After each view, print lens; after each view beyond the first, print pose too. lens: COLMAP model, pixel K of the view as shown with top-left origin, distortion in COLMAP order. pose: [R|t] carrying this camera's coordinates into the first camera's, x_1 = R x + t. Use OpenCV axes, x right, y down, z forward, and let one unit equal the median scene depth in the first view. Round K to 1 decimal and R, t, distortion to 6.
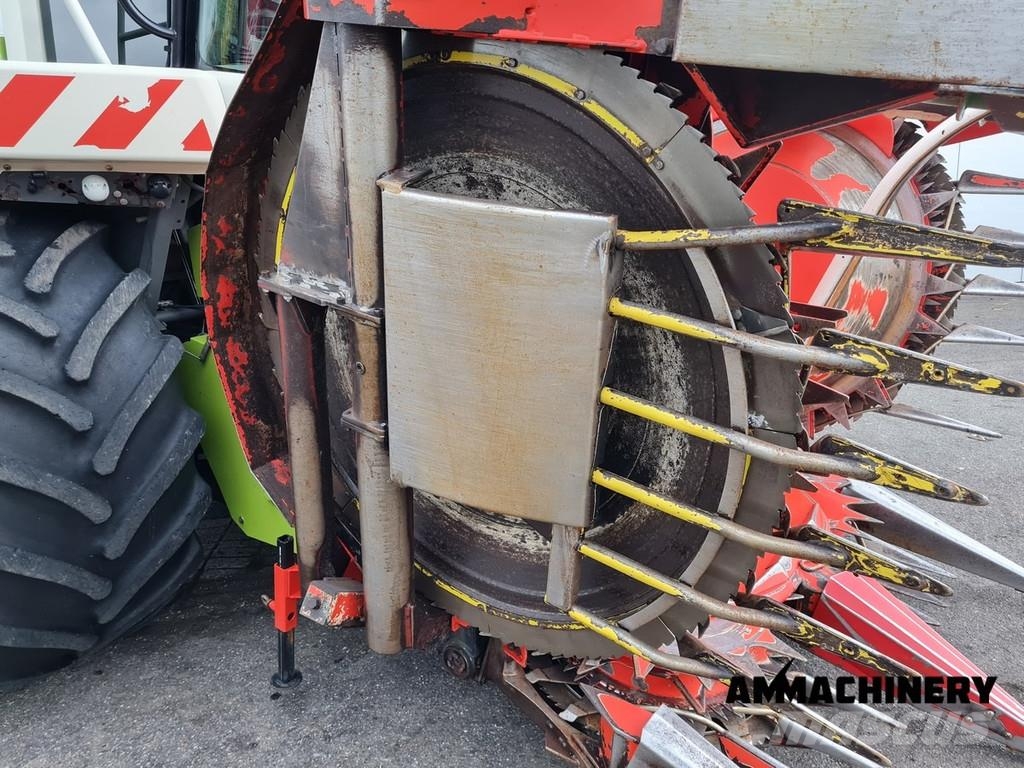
lens RADIAL K [[777.9, 0, 511.5], [0, 777.9, 385.3], [0, 0, 1]] dist [0.040856, -0.021904]
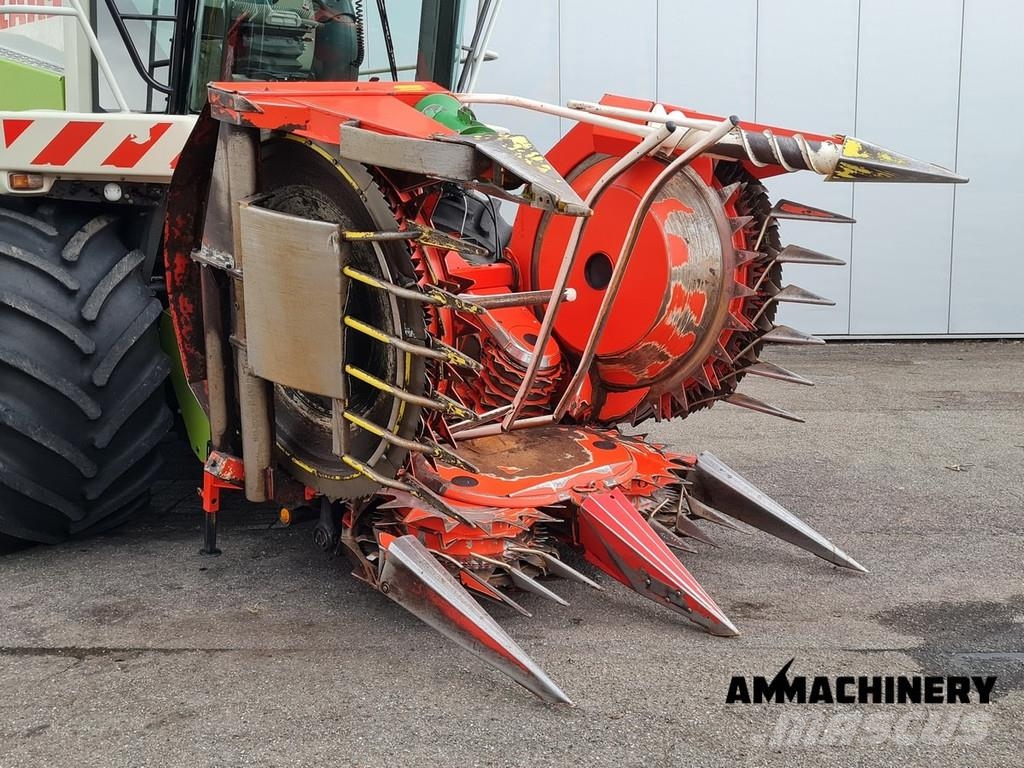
lens RADIAL K [[1148.9, 0, 504.8], [0, 1148.9, 384.9], [0, 0, 1]] dist [0.044326, 0.000000]
pose [[0.982549, 0.062171, -0.175308, 0.630650], [-0.073812, 0.995425, -0.060677, 0.195880], [0.170734, 0.072558, 0.982642, -1.032680]]
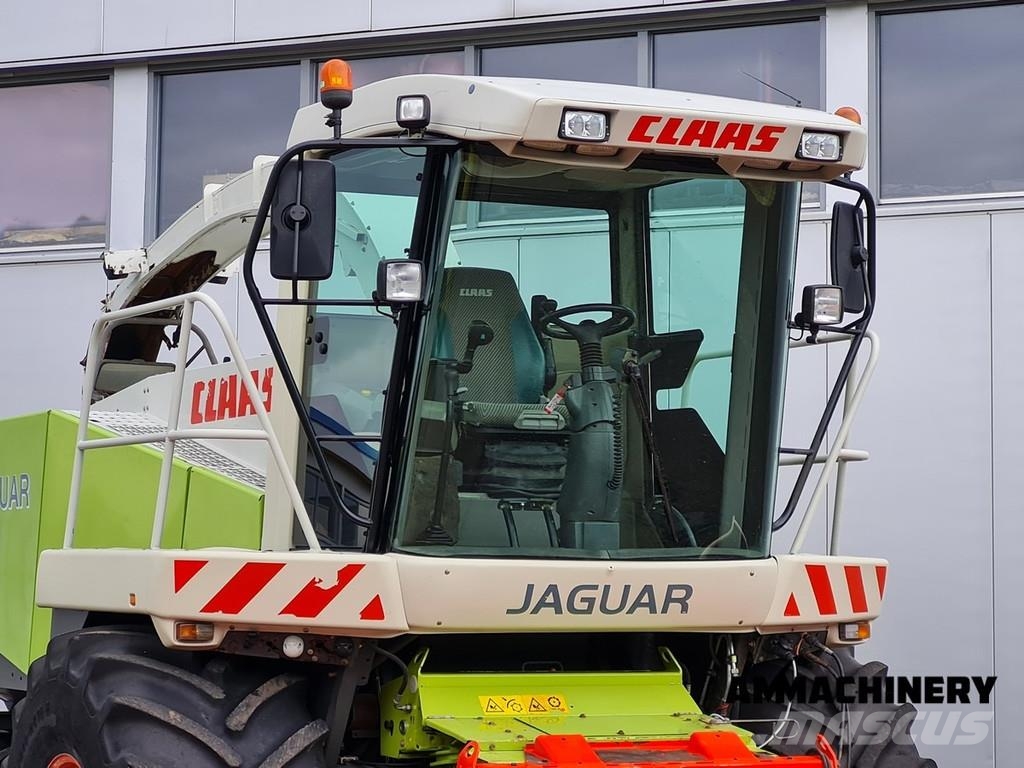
lens RADIAL K [[2806.9, 0, 512.4], [0, 2806.9, 376.8], [0, 0, 1]] dist [-0.031646, 0.000000]
pose [[0.871440, 0.011323, -0.490371, 1.929879], [-0.162297, 0.950078, -0.266480, 0.457279], [0.462873, 0.311807, 0.829774, -2.613565]]
